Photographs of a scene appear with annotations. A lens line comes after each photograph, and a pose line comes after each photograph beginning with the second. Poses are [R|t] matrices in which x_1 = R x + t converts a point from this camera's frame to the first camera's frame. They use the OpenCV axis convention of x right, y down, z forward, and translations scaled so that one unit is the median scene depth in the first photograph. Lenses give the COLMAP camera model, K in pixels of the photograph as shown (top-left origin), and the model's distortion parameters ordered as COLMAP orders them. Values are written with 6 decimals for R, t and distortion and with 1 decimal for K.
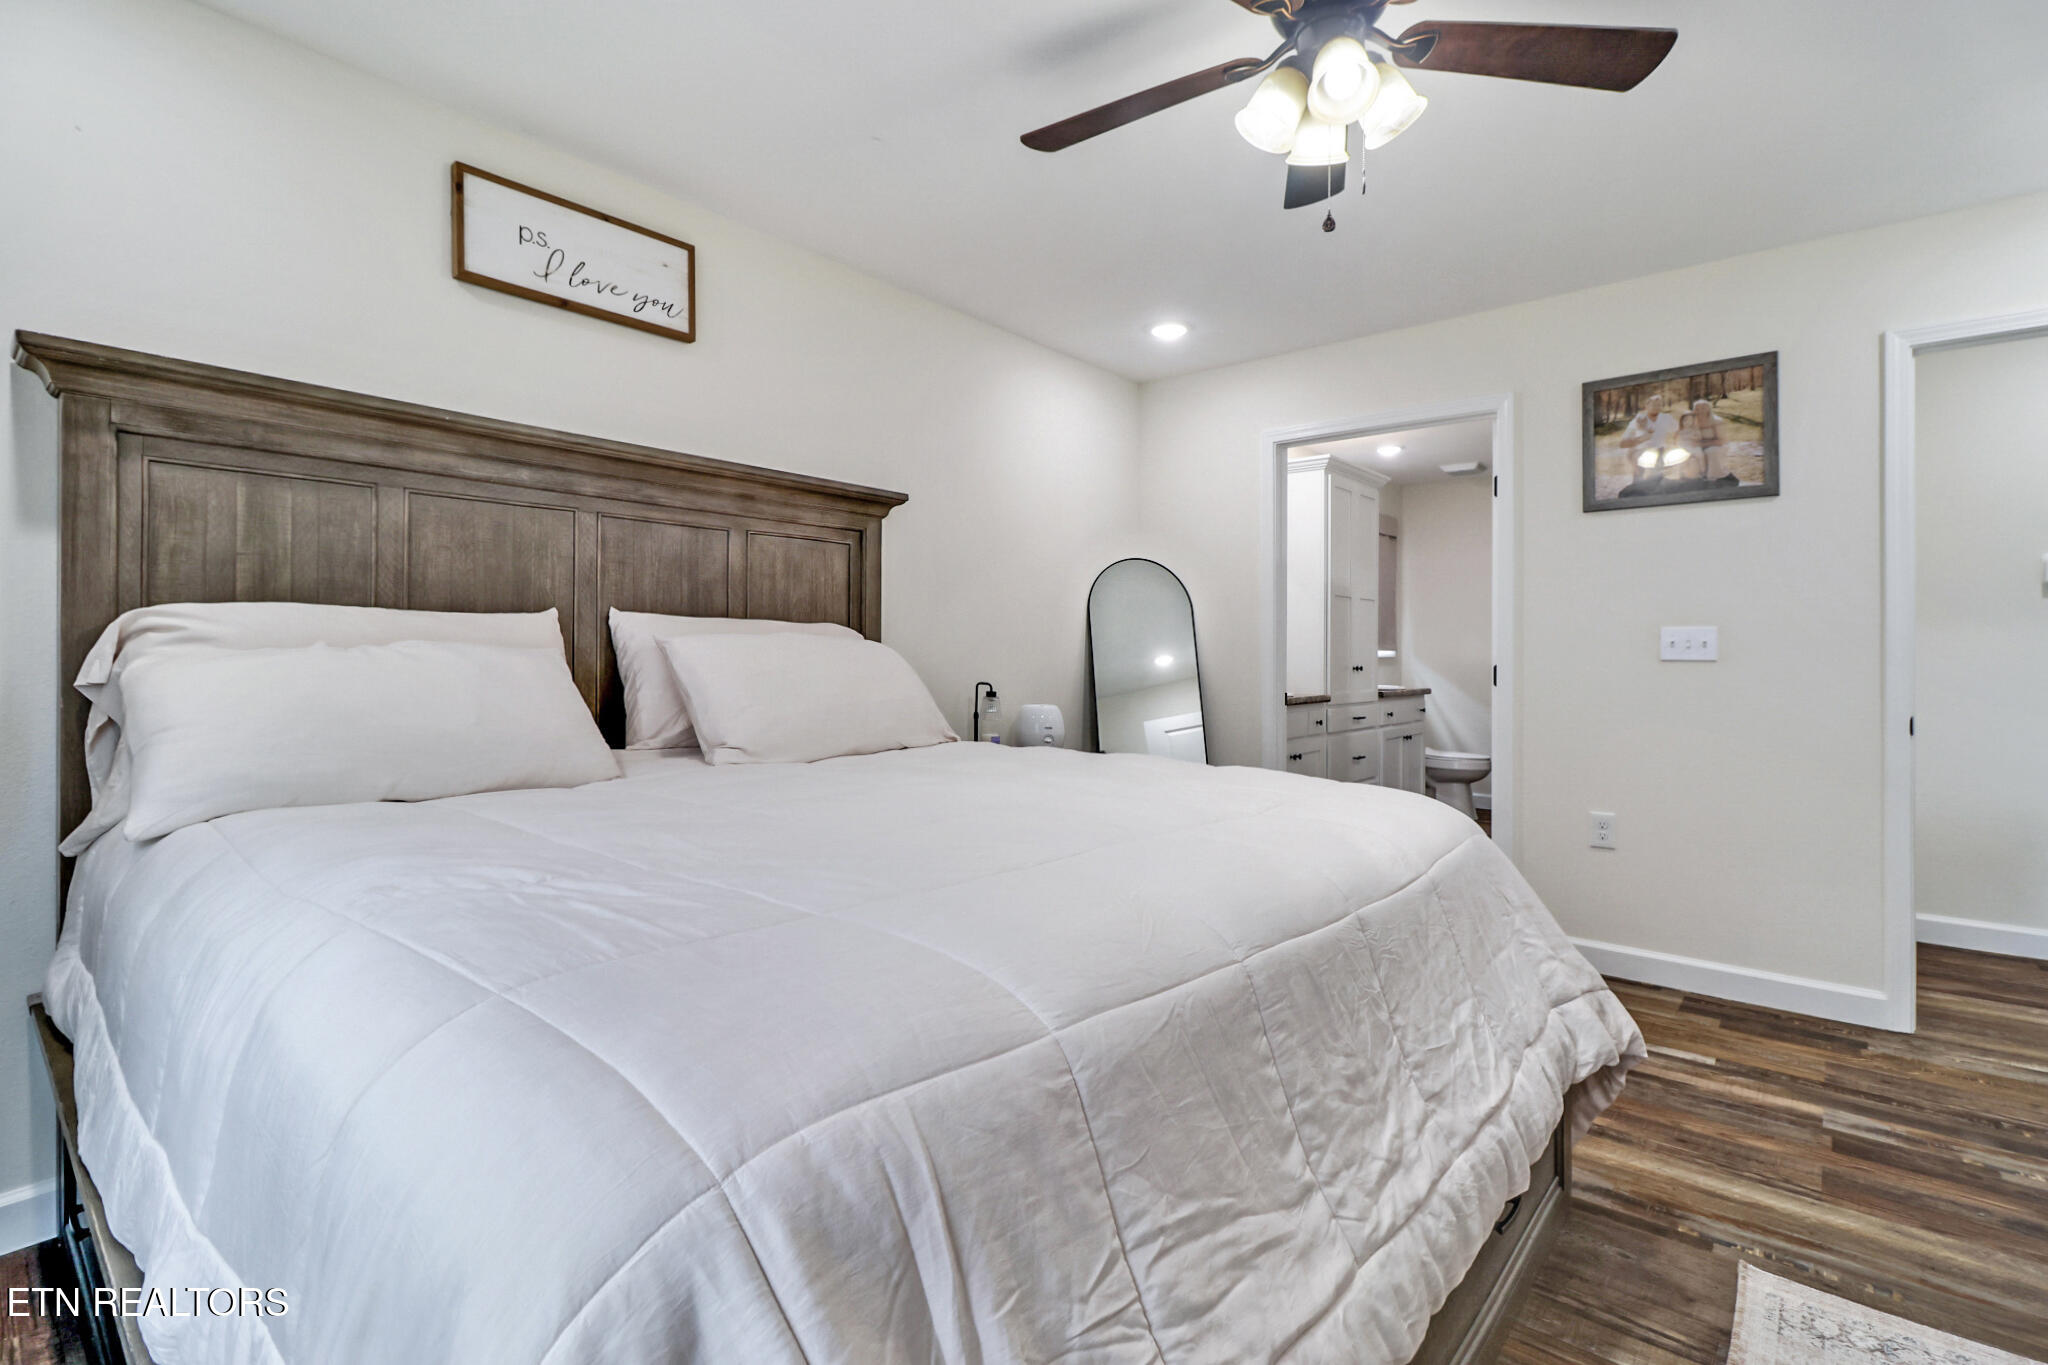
lens RADIAL K [[954.2, 0, 1024.1], [0, 954.2, 648.8], [0, 0, 1]] dist [-0.002956, -0.000938]
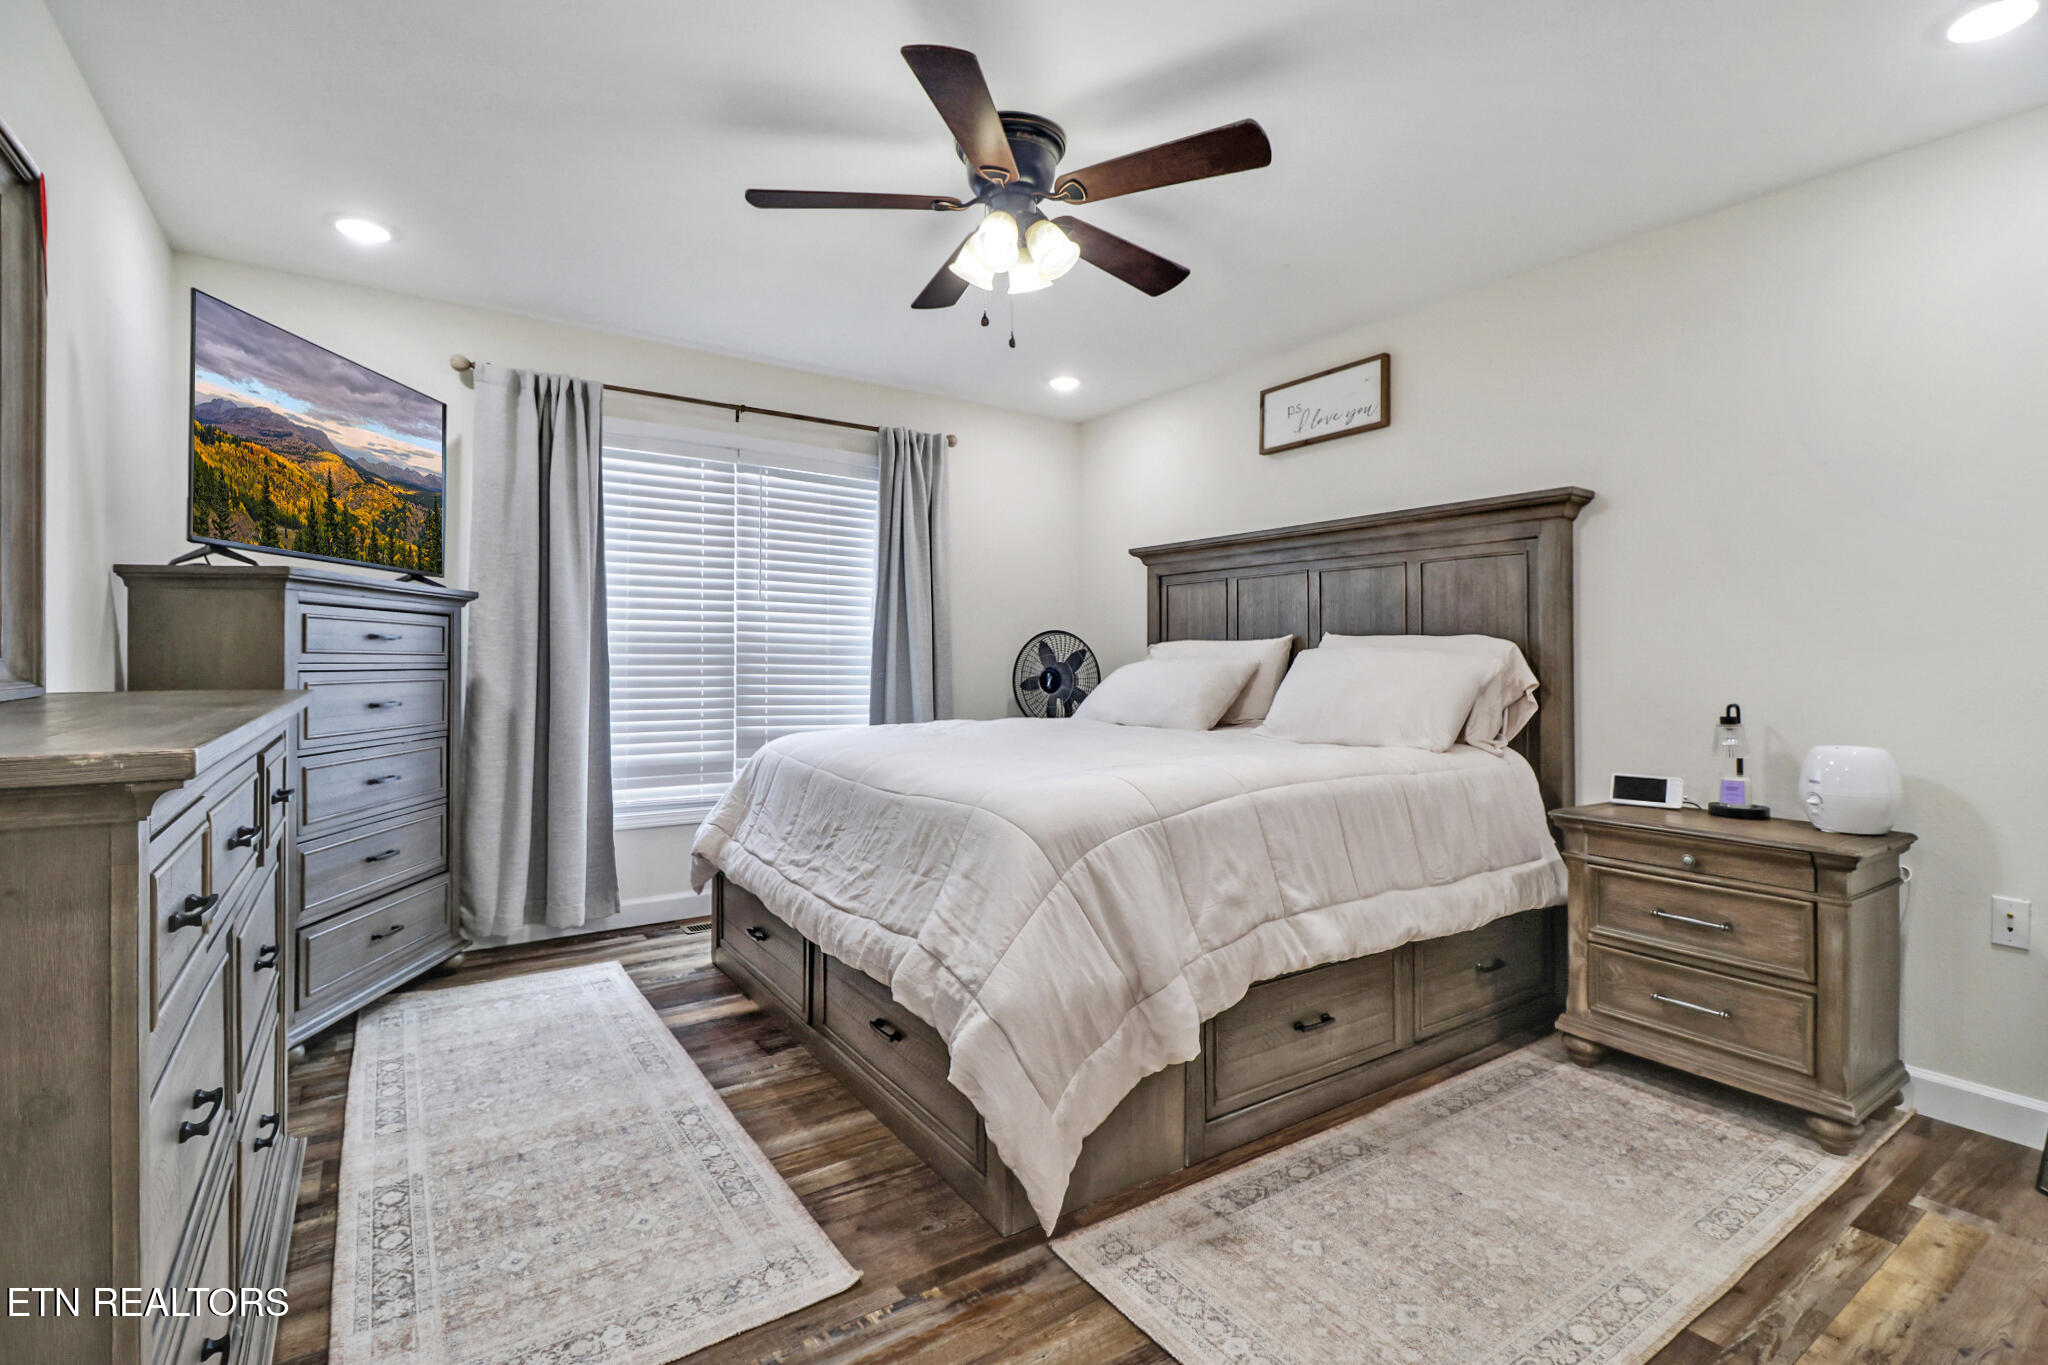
lens RADIAL K [[954.2, 0, 1024.1], [0, 954.2, 648.8], [0, 0, 1]] dist [-0.002956, -0.000938]
pose [[-0.277181, -0.037399, -0.960090, 1.152198], [-0.020056, 0.999250, -0.033135, 0.041567], [0.960608, 0.010071, -0.277723, 0.992765]]
